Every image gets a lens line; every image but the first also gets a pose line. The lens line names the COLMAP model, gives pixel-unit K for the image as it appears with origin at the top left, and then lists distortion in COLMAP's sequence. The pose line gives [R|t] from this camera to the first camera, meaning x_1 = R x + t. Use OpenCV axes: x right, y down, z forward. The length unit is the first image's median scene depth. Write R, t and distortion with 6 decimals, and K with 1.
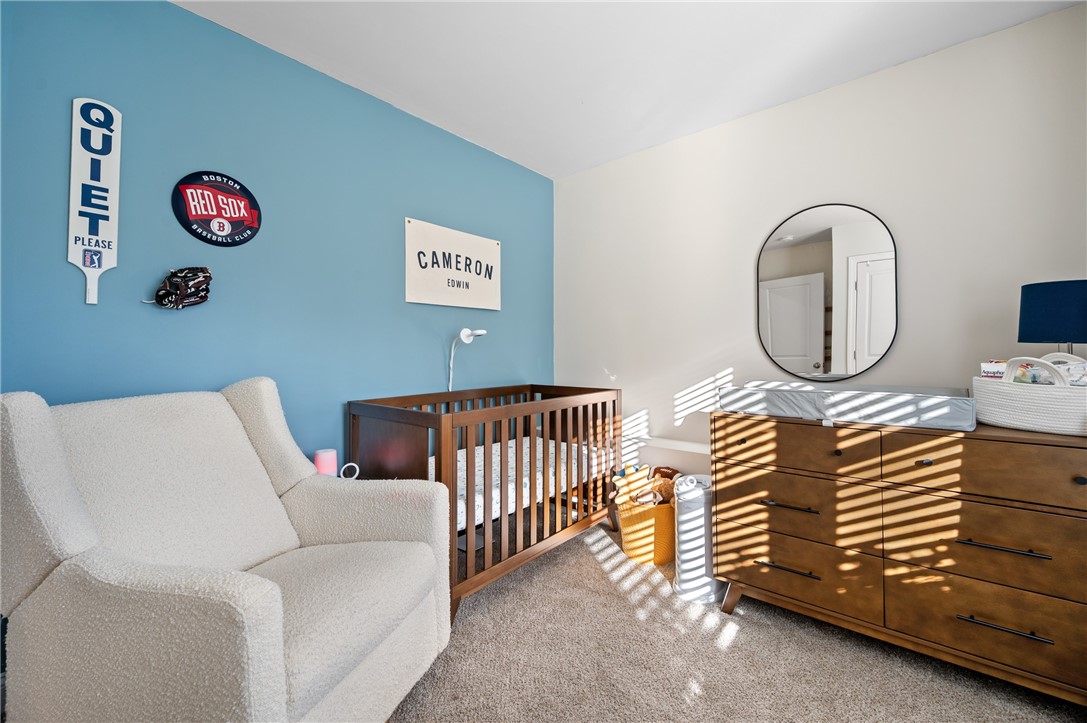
lens RADIAL K [[440.1, 0, 547.6], [0, 440.1, 345.5], [0, 0, 1]] dist [-0.000282, -0.000479]
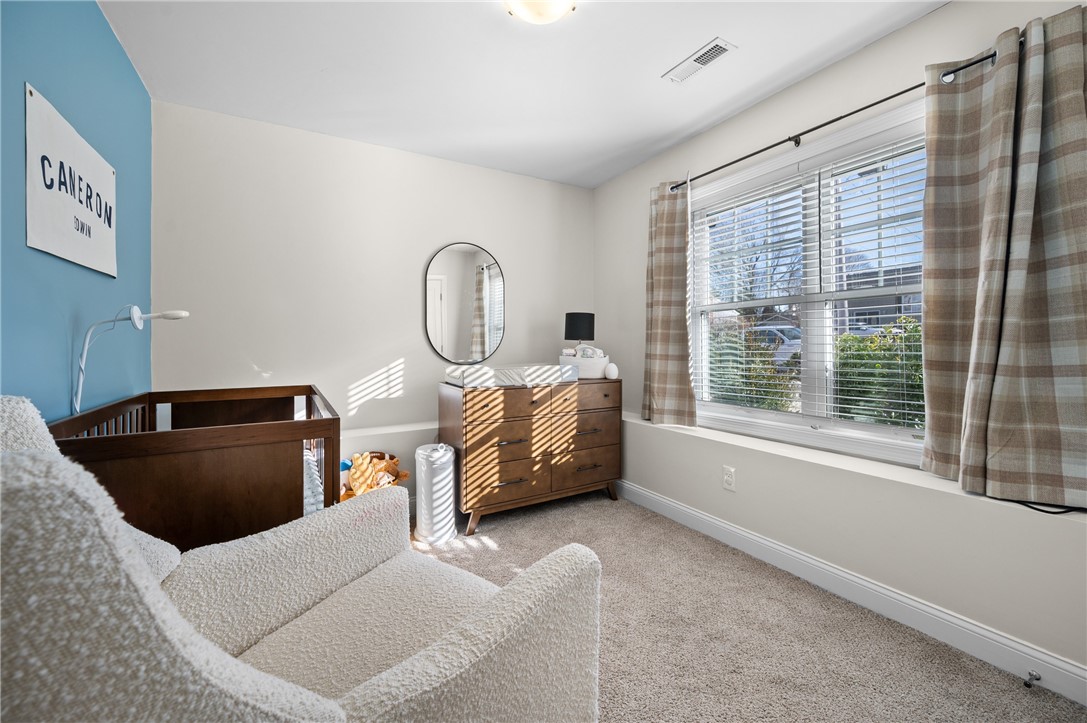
lens RADIAL K [[440.1, 0, 547.6], [0, 440.1, 345.5], [0, 0, 1]] dist [-0.000282, -0.000479]
pose [[0.332956, 0.001452, 0.942941, -0.858936], [-0.008109, 0.999966, 0.001323, 0.017883], [-0.942908, -0.008086, 0.332956, 0.350492]]
